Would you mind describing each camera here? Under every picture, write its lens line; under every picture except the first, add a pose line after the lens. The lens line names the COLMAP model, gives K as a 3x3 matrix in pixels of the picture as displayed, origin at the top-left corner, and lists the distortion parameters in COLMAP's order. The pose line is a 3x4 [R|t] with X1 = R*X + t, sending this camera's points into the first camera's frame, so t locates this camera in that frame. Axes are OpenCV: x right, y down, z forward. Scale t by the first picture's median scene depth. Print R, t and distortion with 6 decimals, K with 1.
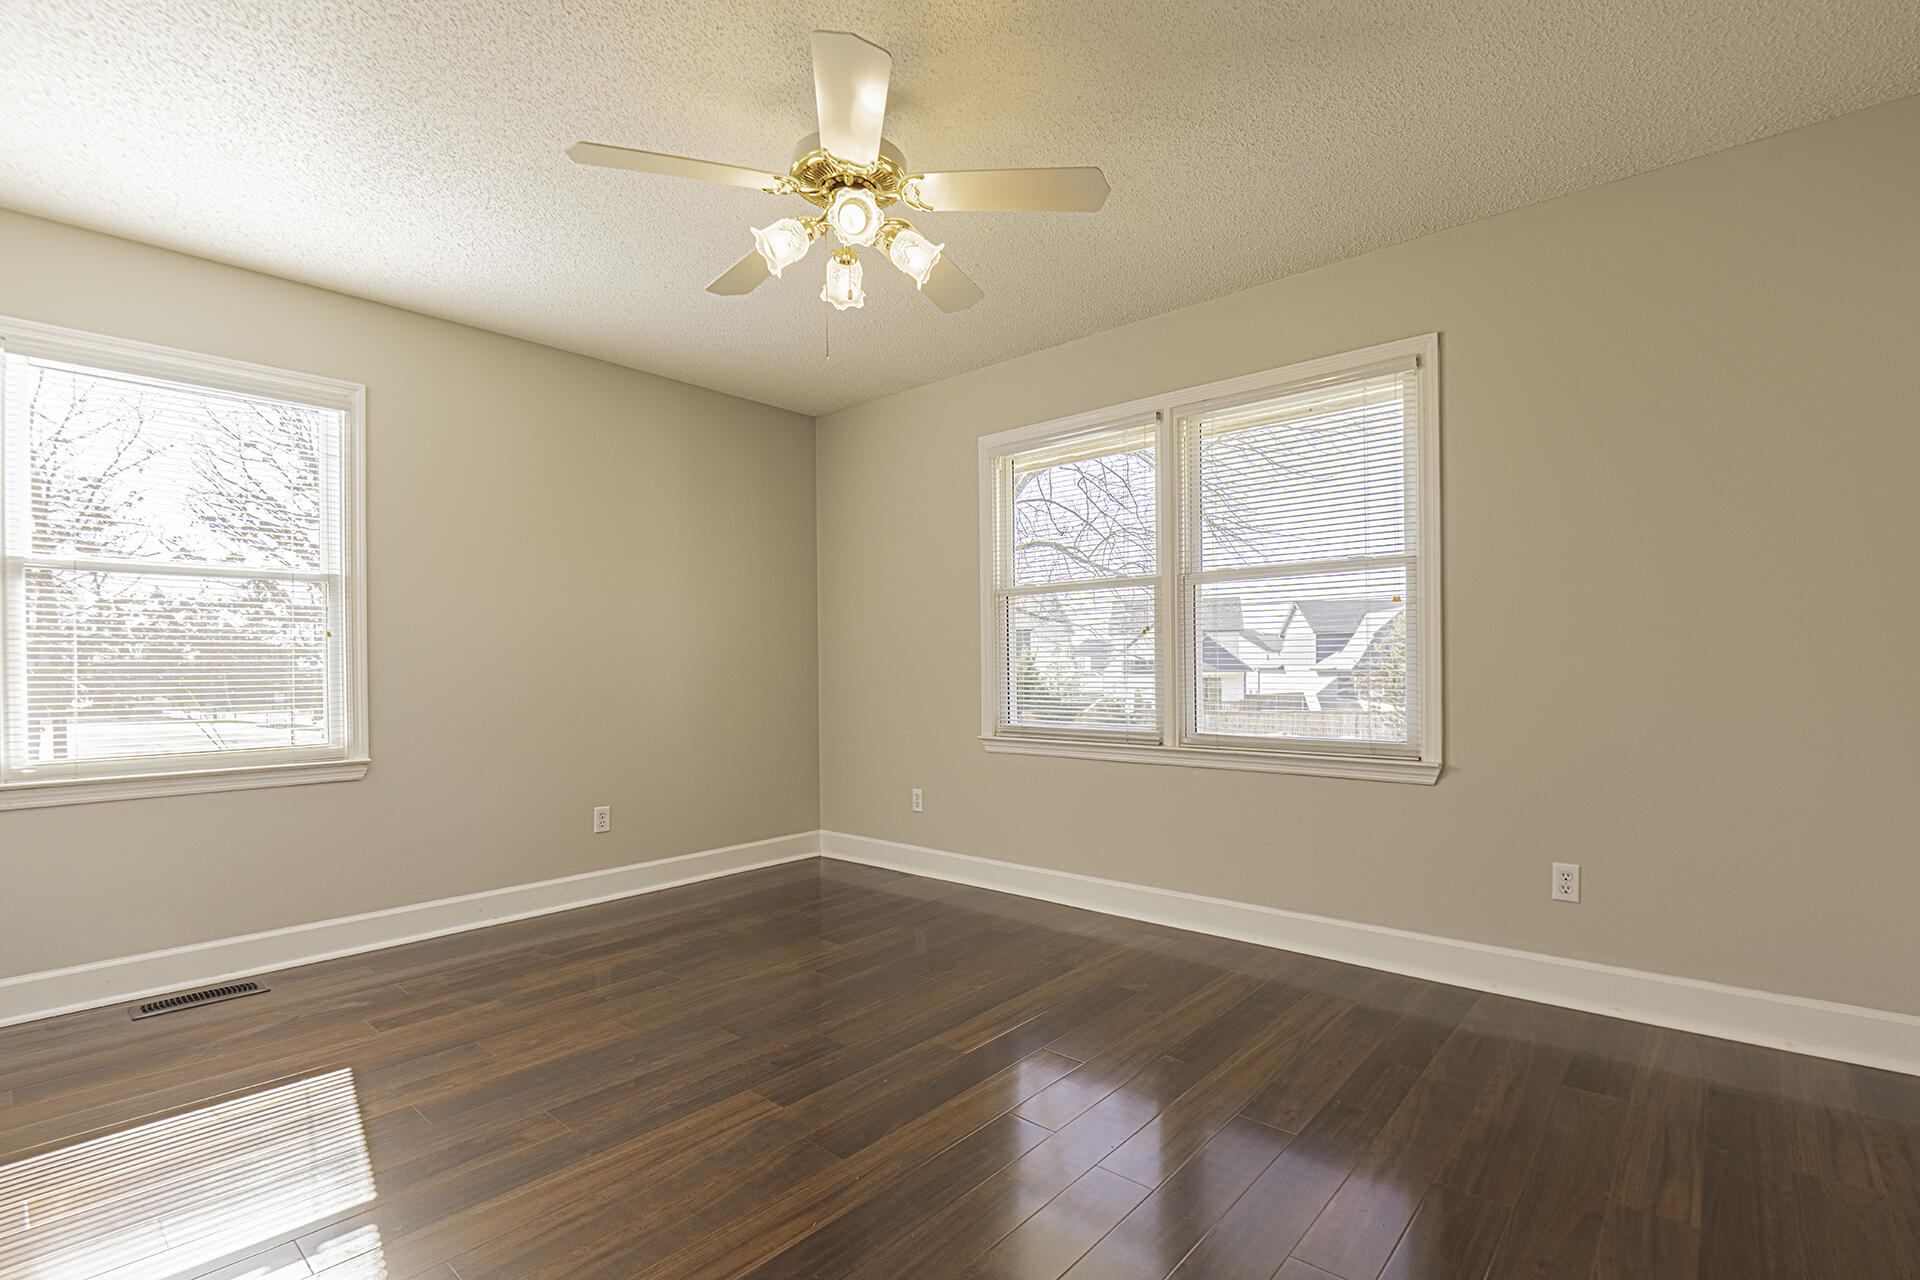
lens RADIAL K [[871.7, 0, 973.9], [0, 871.7, 669.8], [0, 0, 1]] dist [-0.001558, -0.000420]
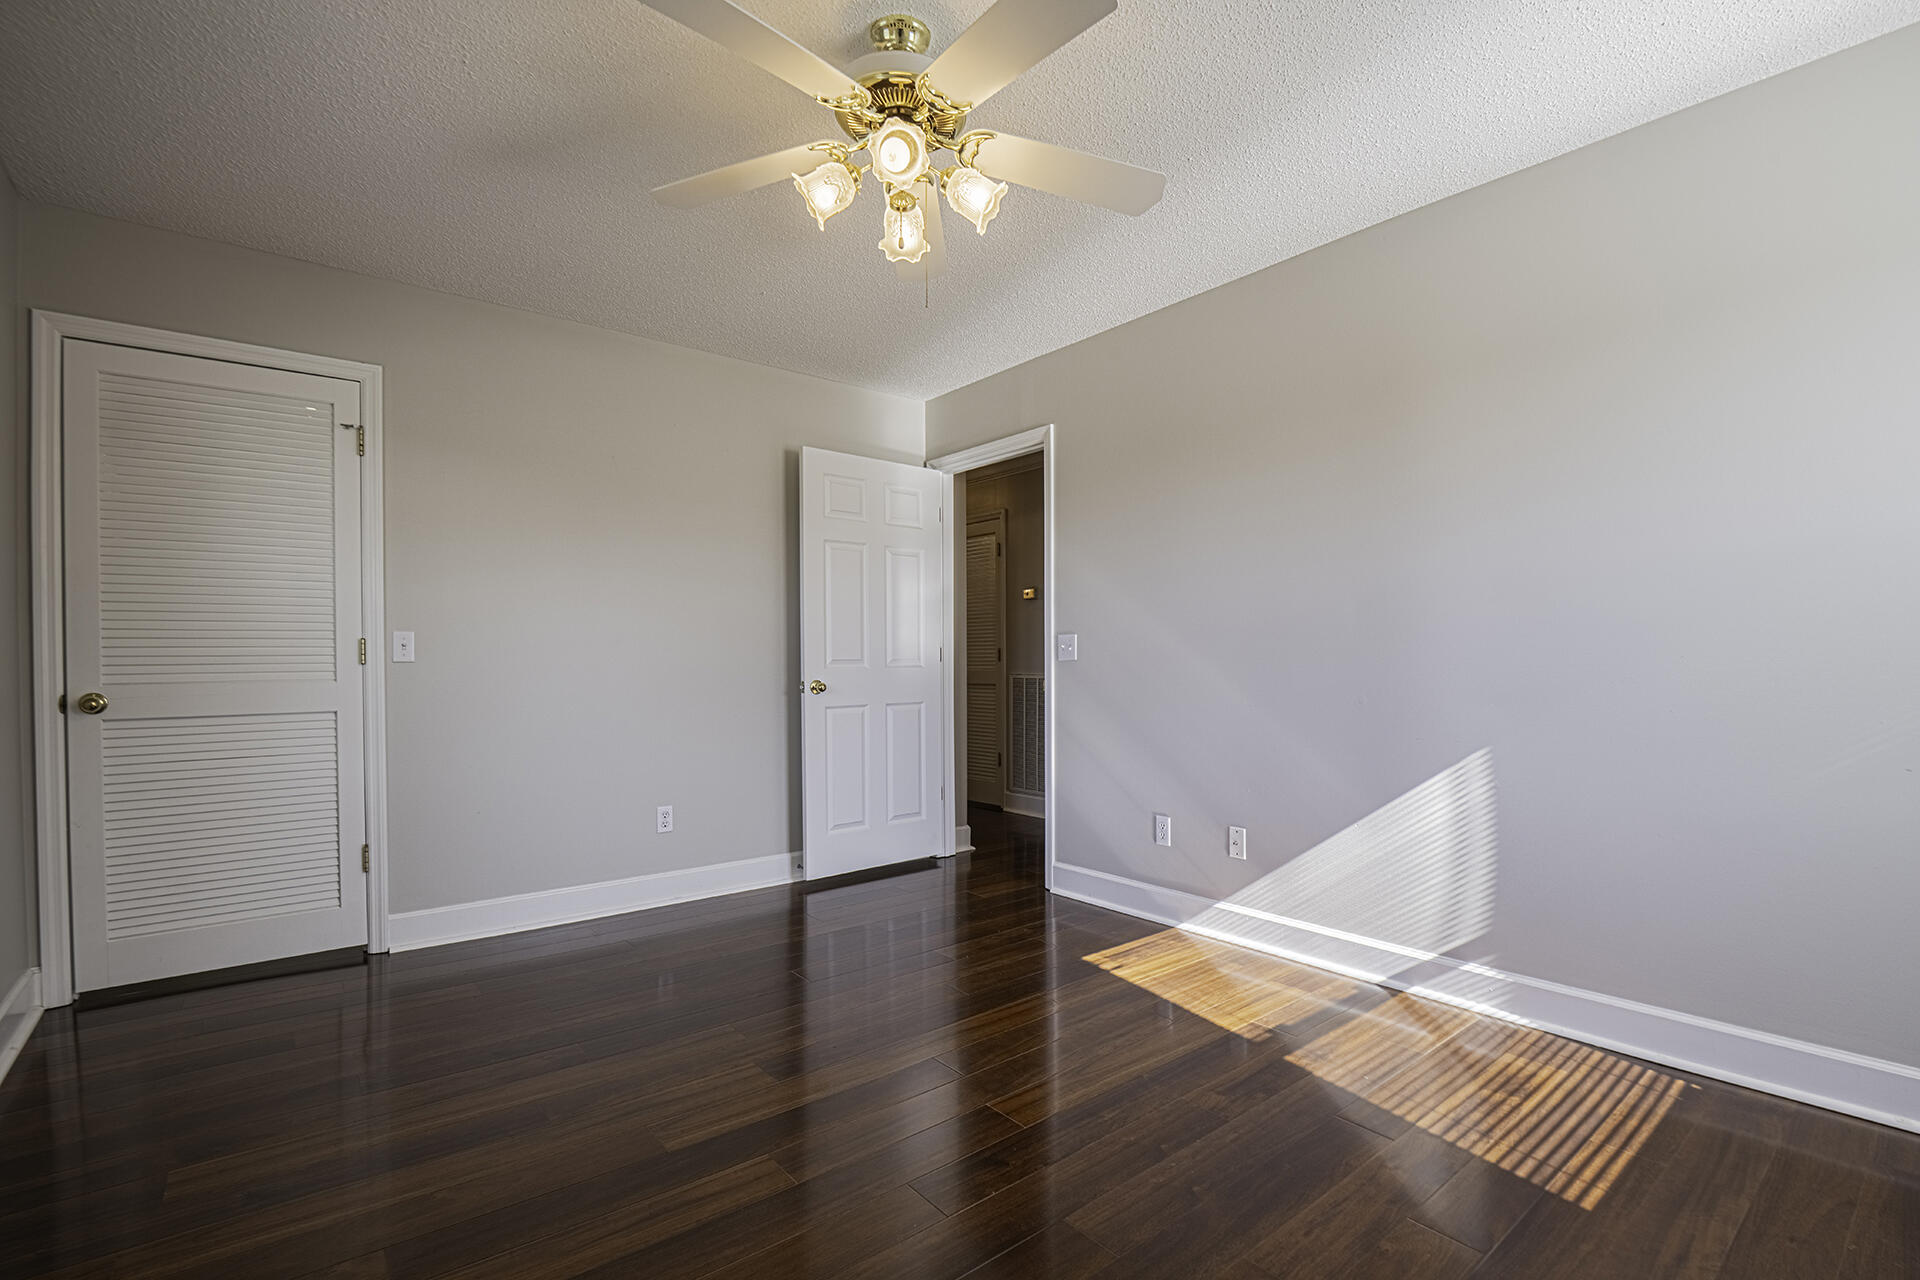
lens RADIAL K [[871.7, 0, 973.9], [0, 871.7, 669.8], [0, 0, 1]] dist [-0.001558, -0.000420]
pose [[-0.985118, 0.016428, 0.171093, -0.277168], [0.016518, 0.999863, -0.000898, 0.002411], [-0.171085, 0.001942, -0.985254, 1.433091]]
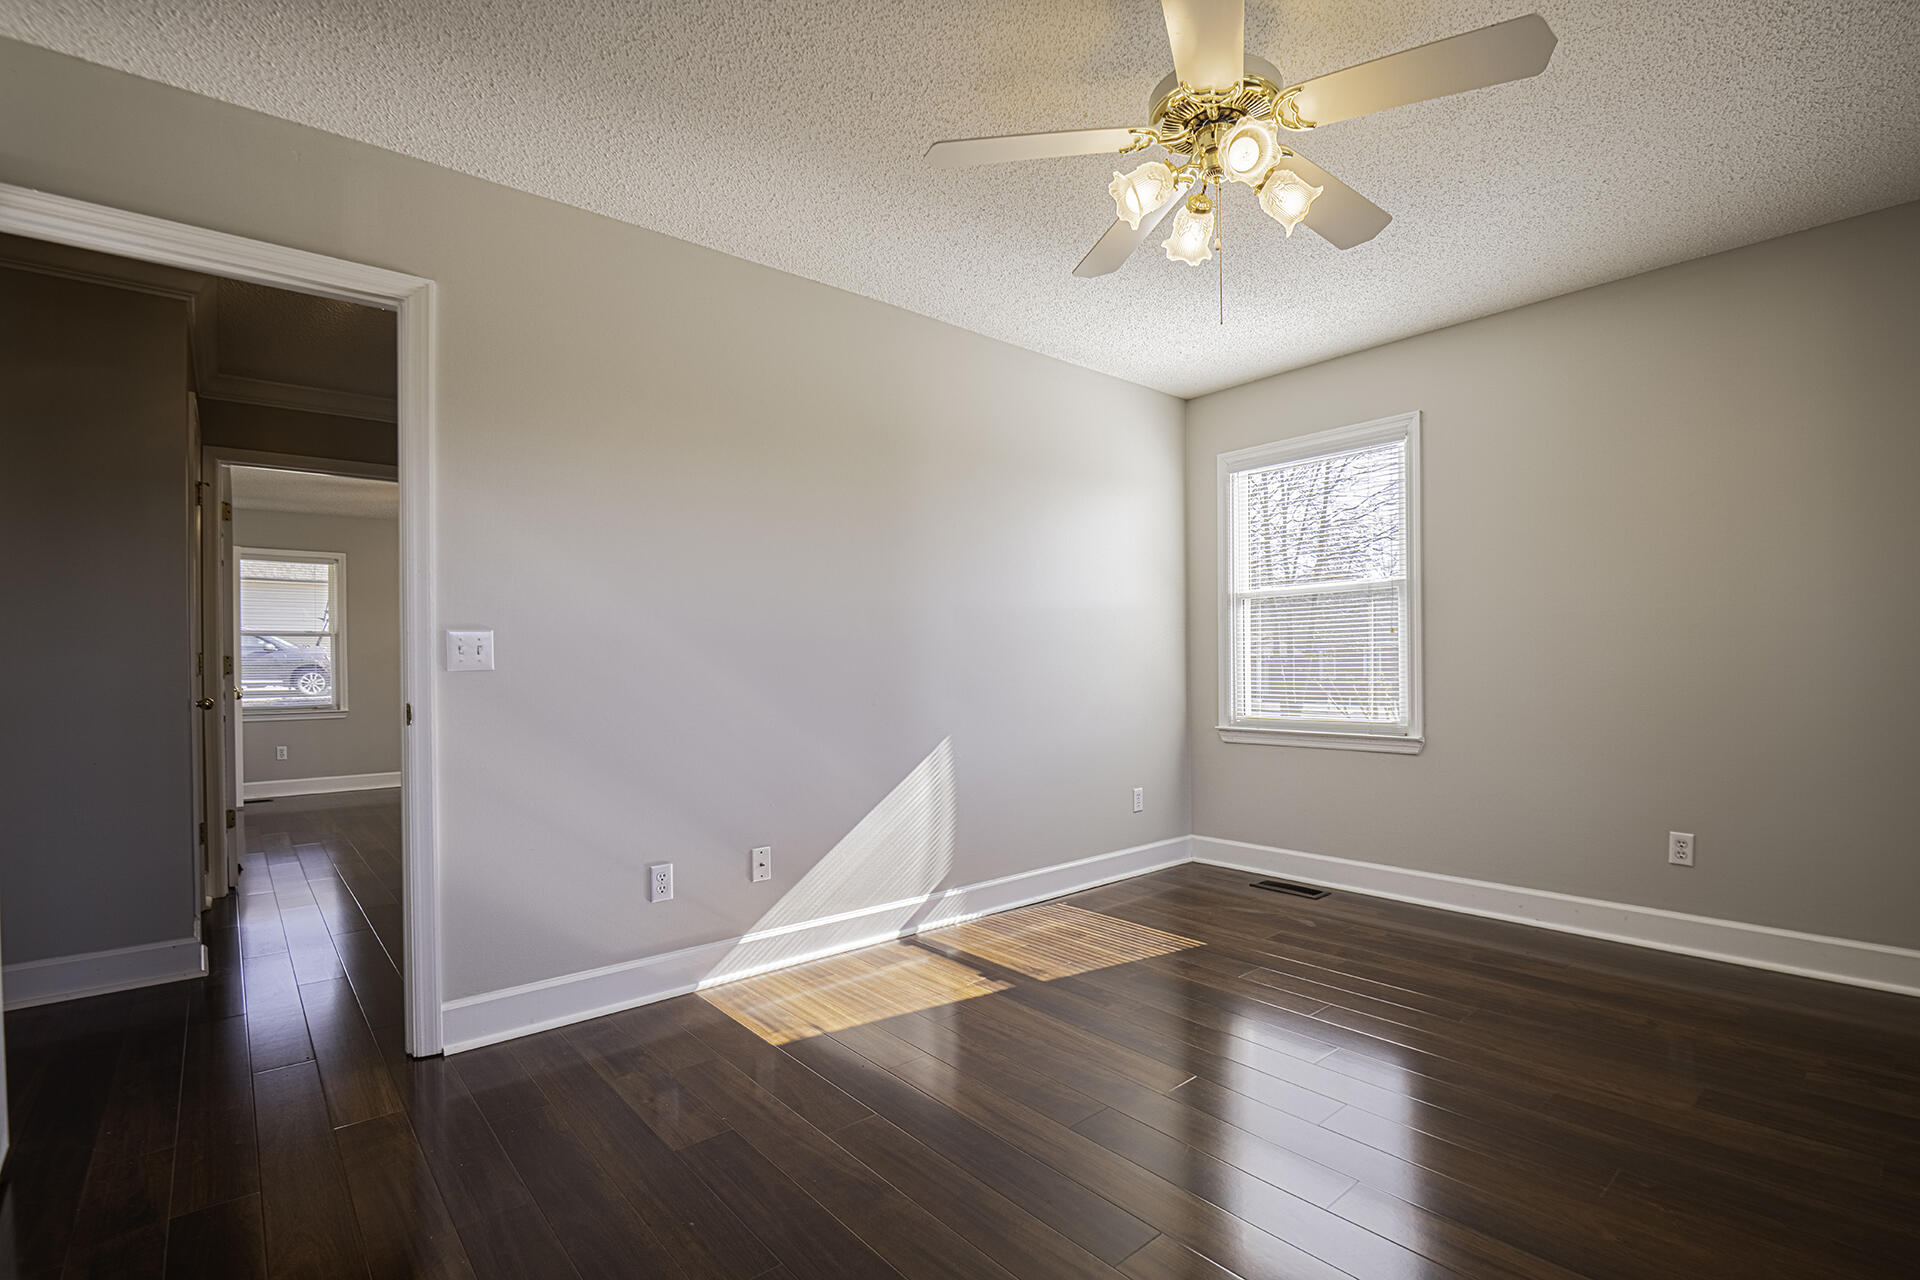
lens RADIAL K [[871.7, 0, 973.9], [0, 871.7, 669.8], [0, 0, 1]] dist [-0.001558, -0.000420]
pose [[-0.141623, 0.014167, -0.989819, 0.592482], [0.017395, 0.999779, 0.011820, -0.011648], [0.989768, -0.015544, -0.141838, 0.664900]]
